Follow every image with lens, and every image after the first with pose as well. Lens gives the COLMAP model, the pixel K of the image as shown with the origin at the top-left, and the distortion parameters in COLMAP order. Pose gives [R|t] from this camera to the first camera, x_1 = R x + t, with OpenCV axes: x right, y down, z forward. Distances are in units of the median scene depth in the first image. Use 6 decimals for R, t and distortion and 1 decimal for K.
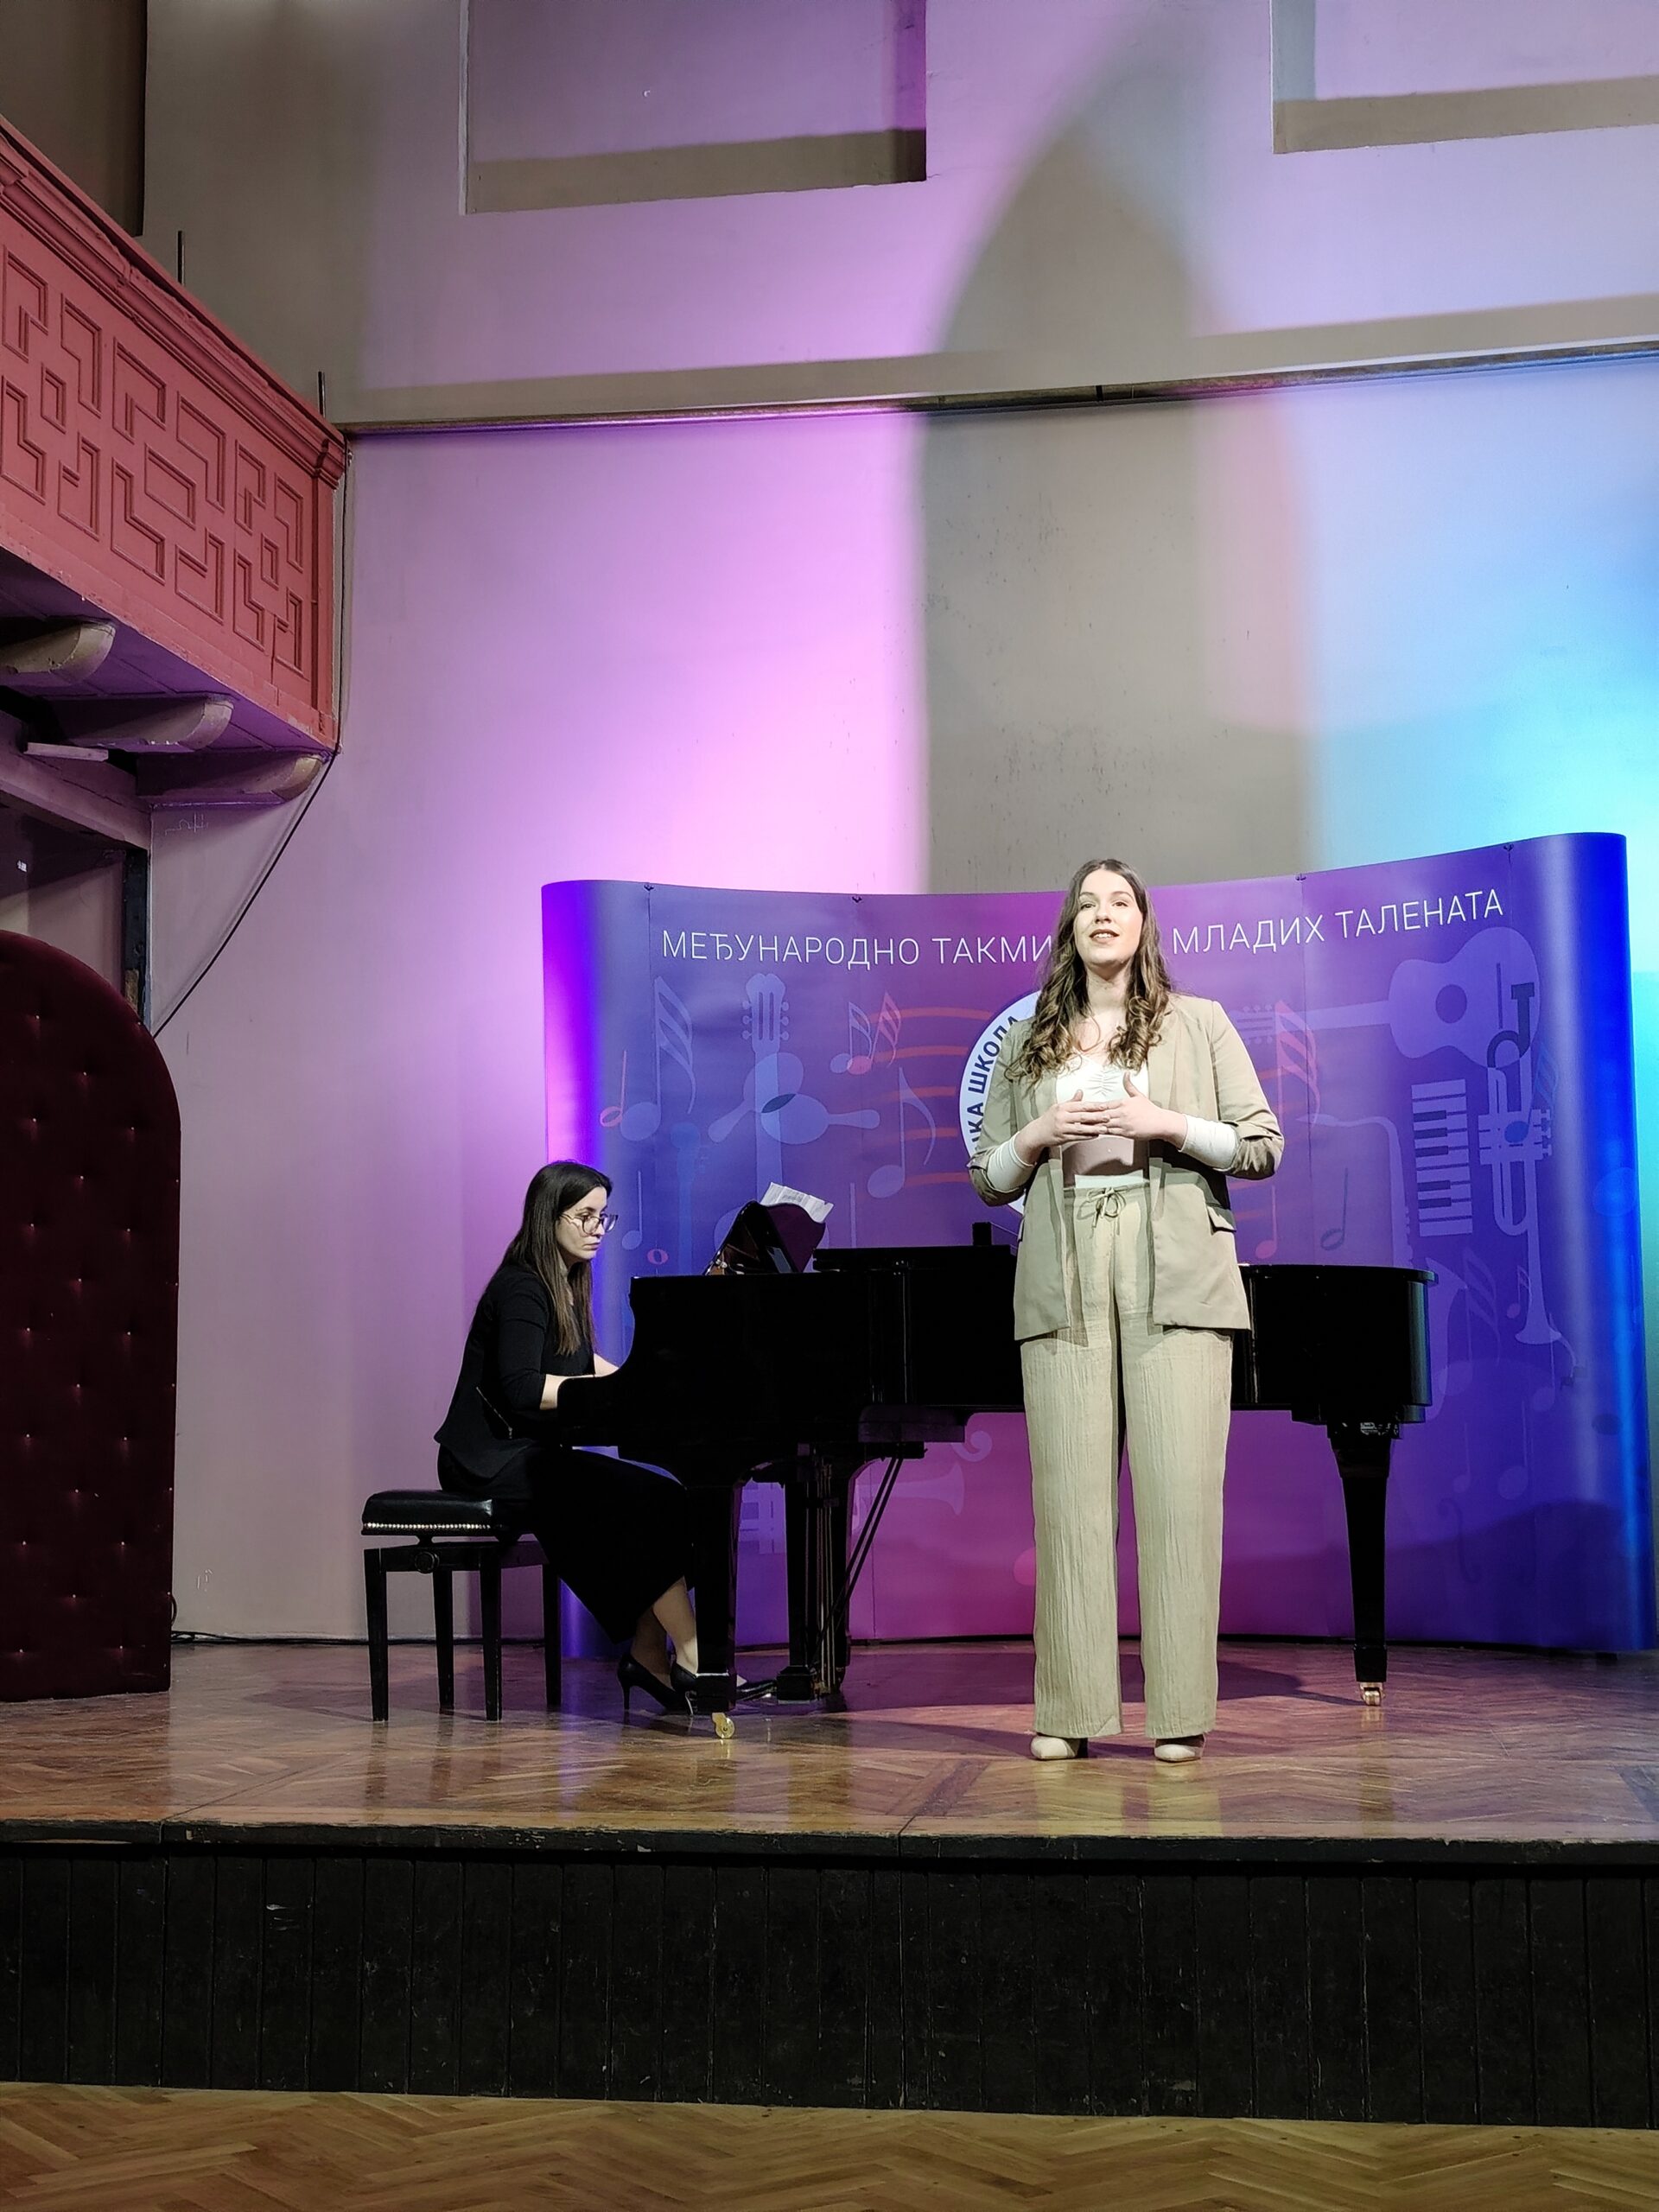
lens RADIAL K [[2981.9, 0, 829.5], [0, 2981.9, 1106.0], [0, 0, 1]] dist [0.159719, -0.450501]
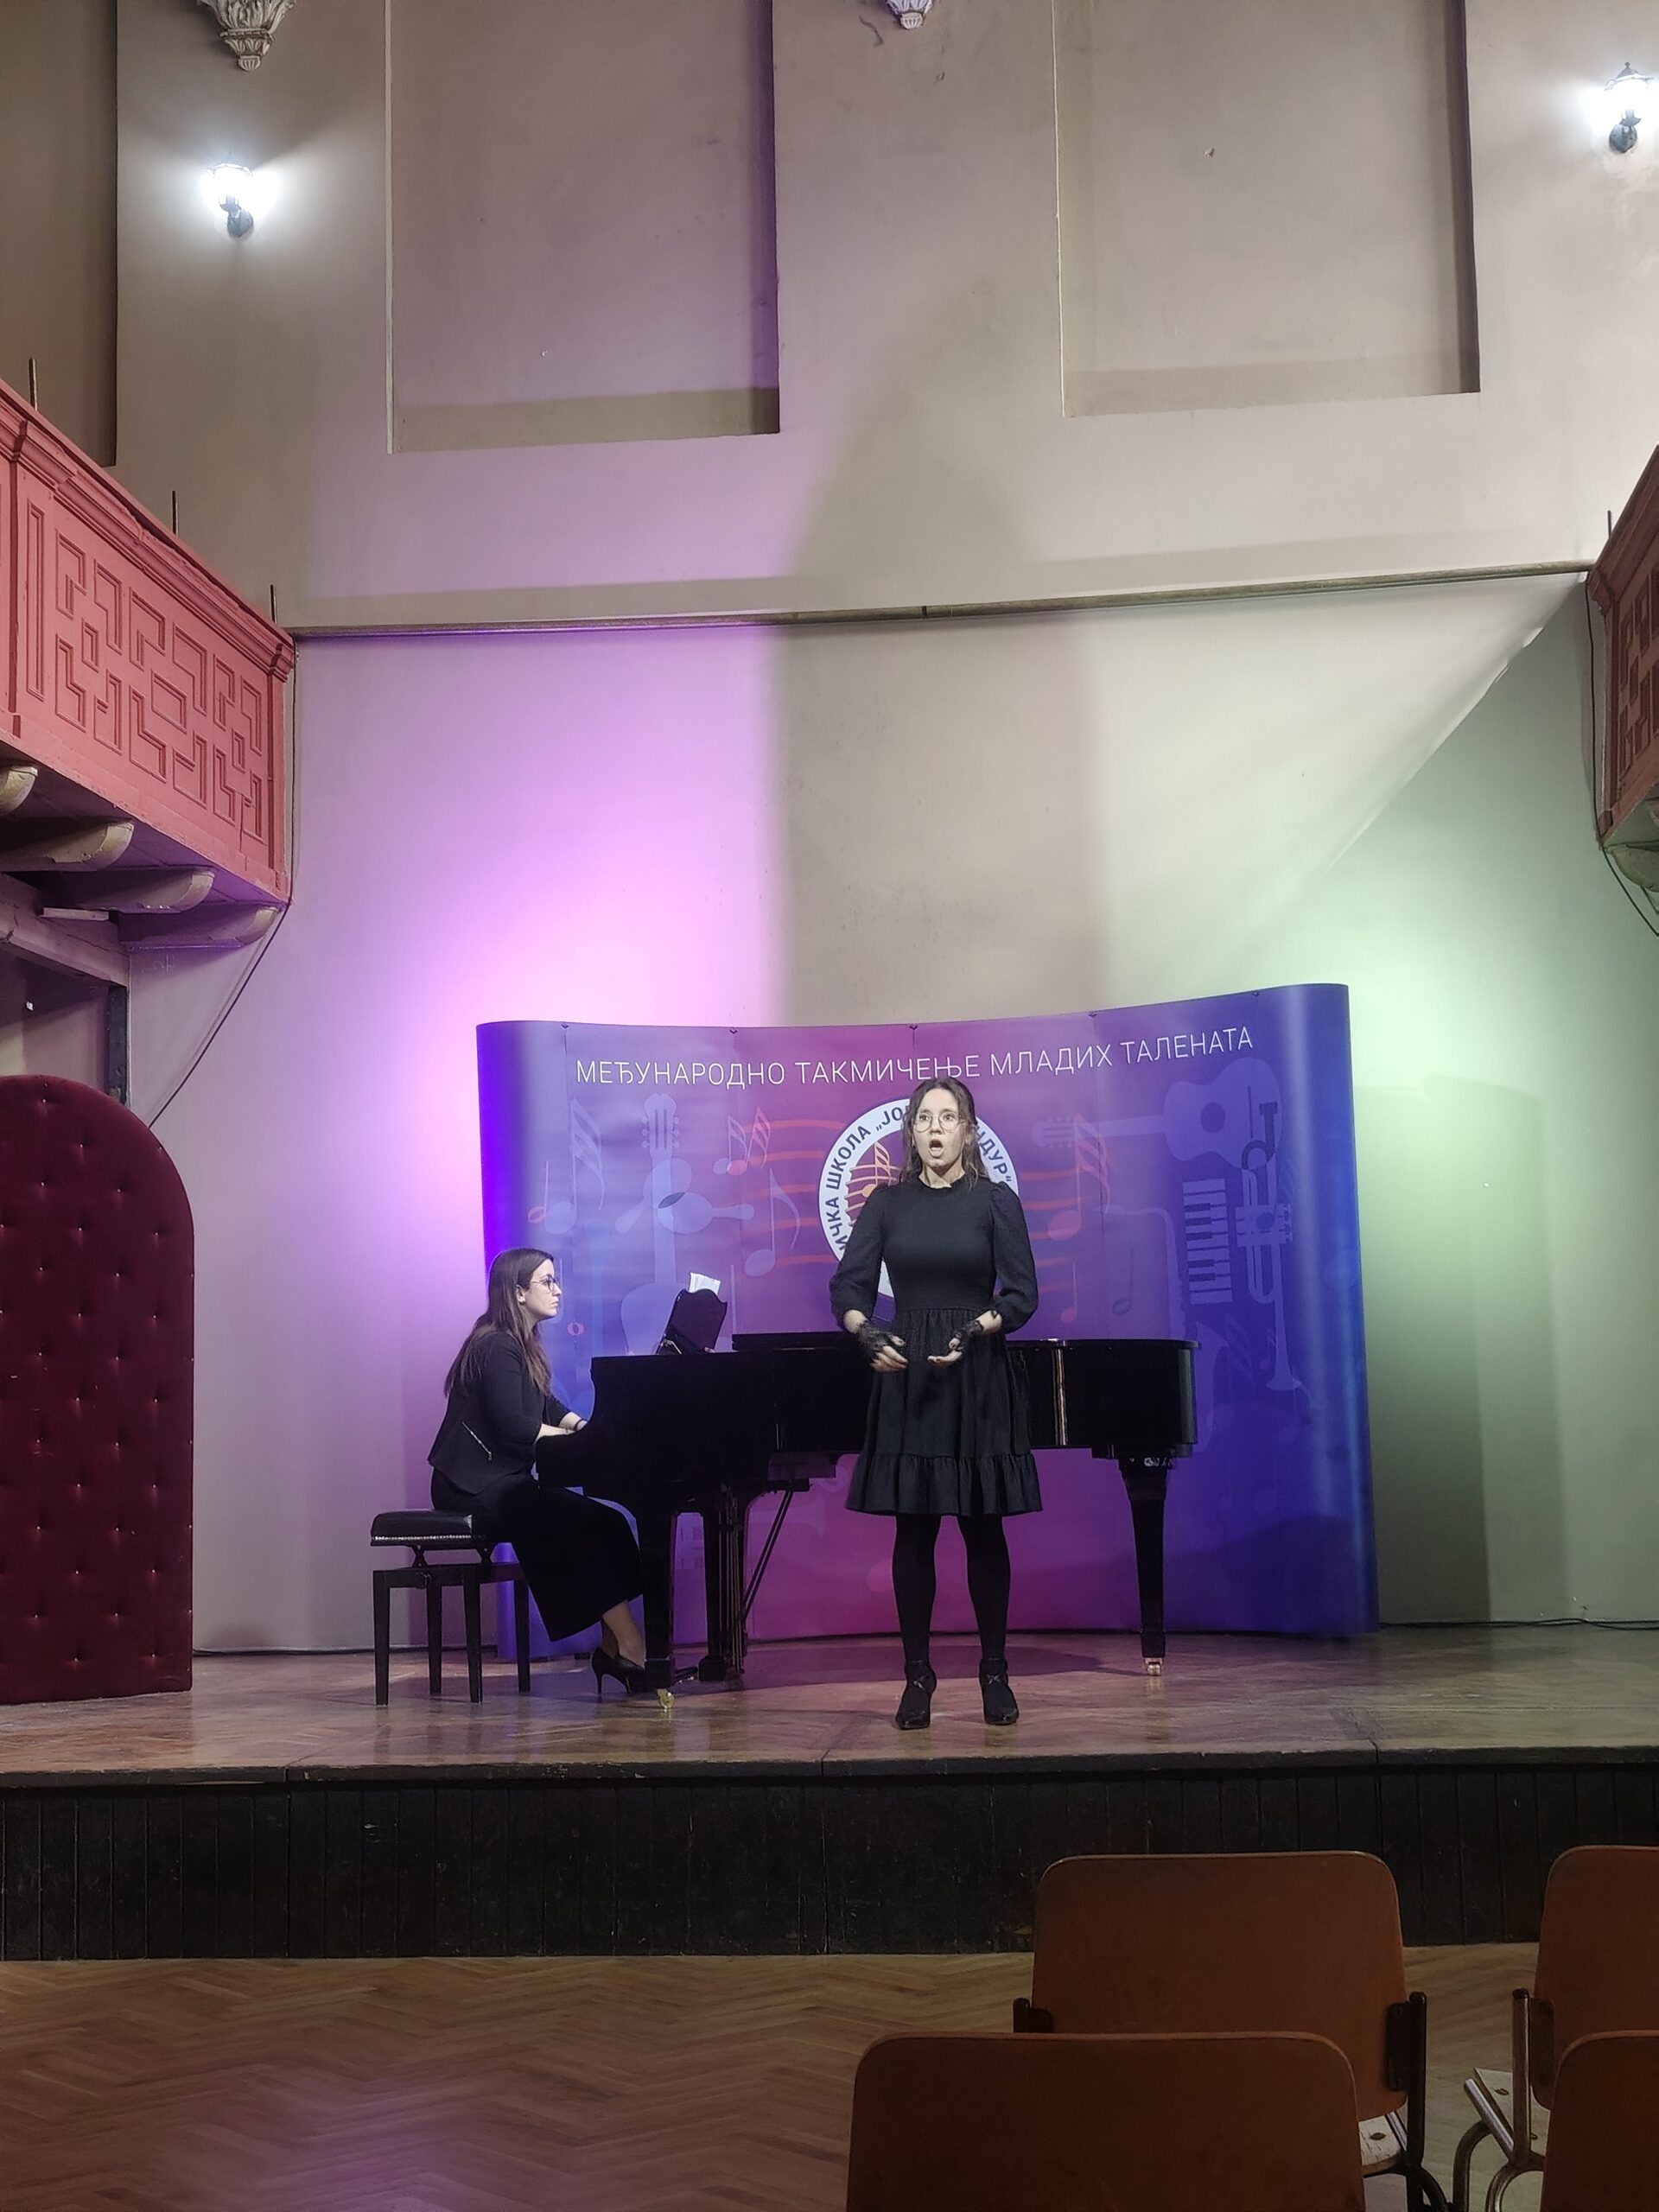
lens RADIAL K [[2909.8, 0, 829.5], [0, 2909.8, 1106.0], [0, 0, 1]] dist [0.225119, -0.816057]
pose [[0.997739, -0.008006, 0.066725, -0.032651], [0.008785, 0.999897, -0.011382, -0.025848], [-0.066627, 0.011942, 0.997706, -0.198703]]
